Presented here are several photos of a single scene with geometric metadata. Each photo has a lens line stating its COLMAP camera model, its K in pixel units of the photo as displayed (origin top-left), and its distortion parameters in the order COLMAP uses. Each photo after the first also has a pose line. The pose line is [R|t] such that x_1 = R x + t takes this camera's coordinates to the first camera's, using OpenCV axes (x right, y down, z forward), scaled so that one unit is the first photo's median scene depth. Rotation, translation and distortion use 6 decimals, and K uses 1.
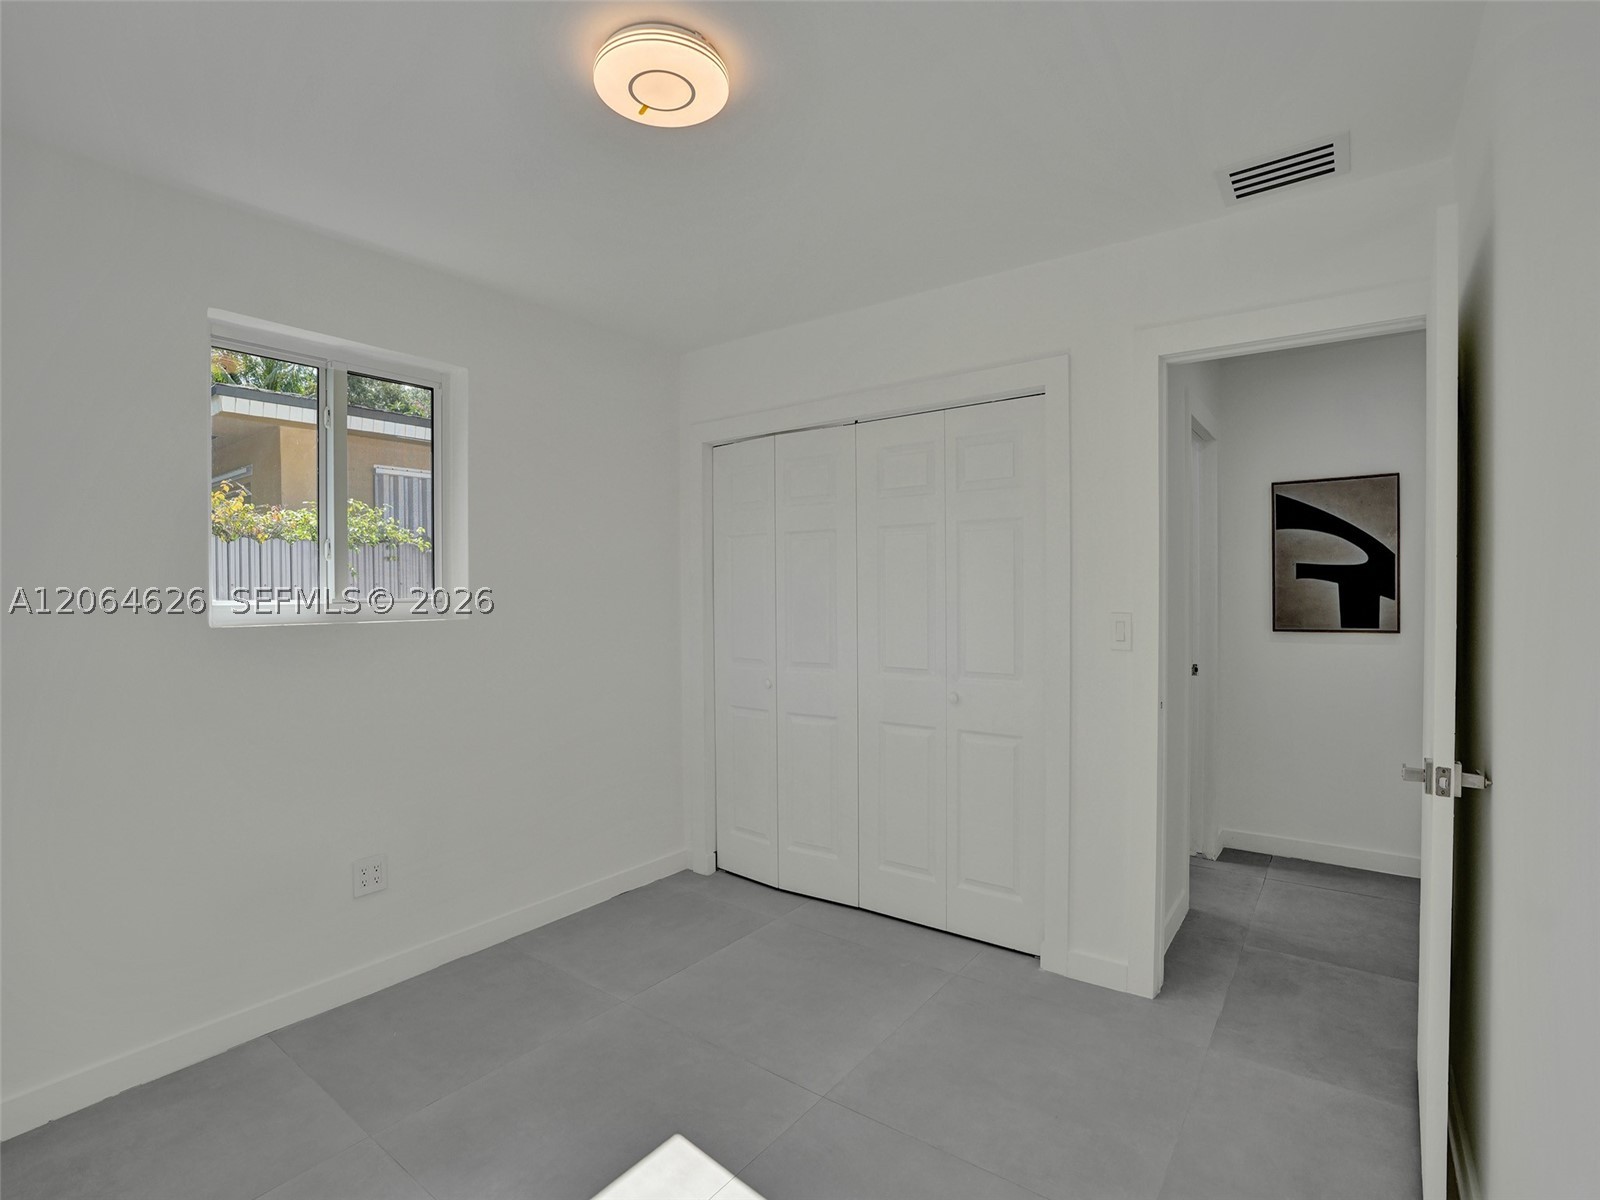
lens RADIAL K [[763.5, 0, 793.7], [0, 763.5, 595.2], [0, 0, 1]] dist [-0.062500, 0.027405]
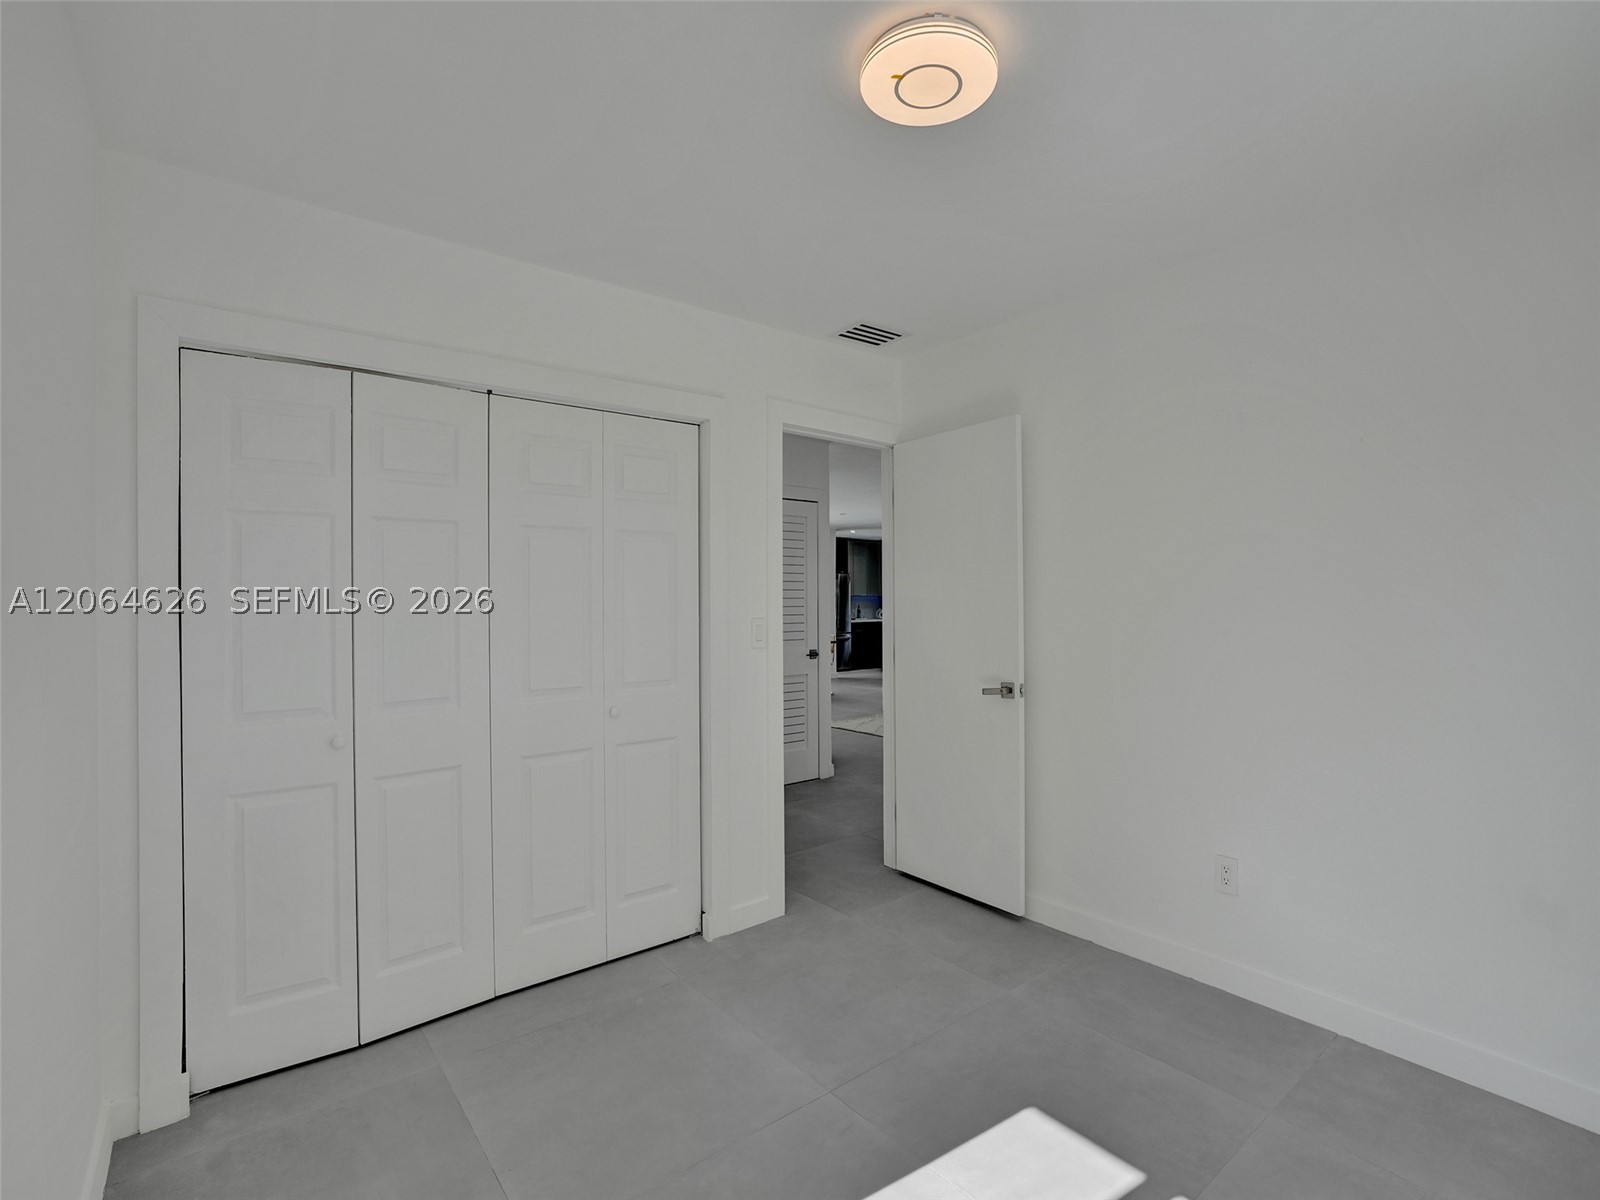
lens RADIAL K [[763.5, 0, 793.7], [0, 763.5, 595.2], [0, 0, 1]] dist [-0.062500, 0.027405]
pose [[0.250011, 0.011564, 0.968174, -0.603962], [0.012244, 0.999811, -0.015104, 0.003792], [-0.968166, 0.015630, 0.249822, 0.488482]]
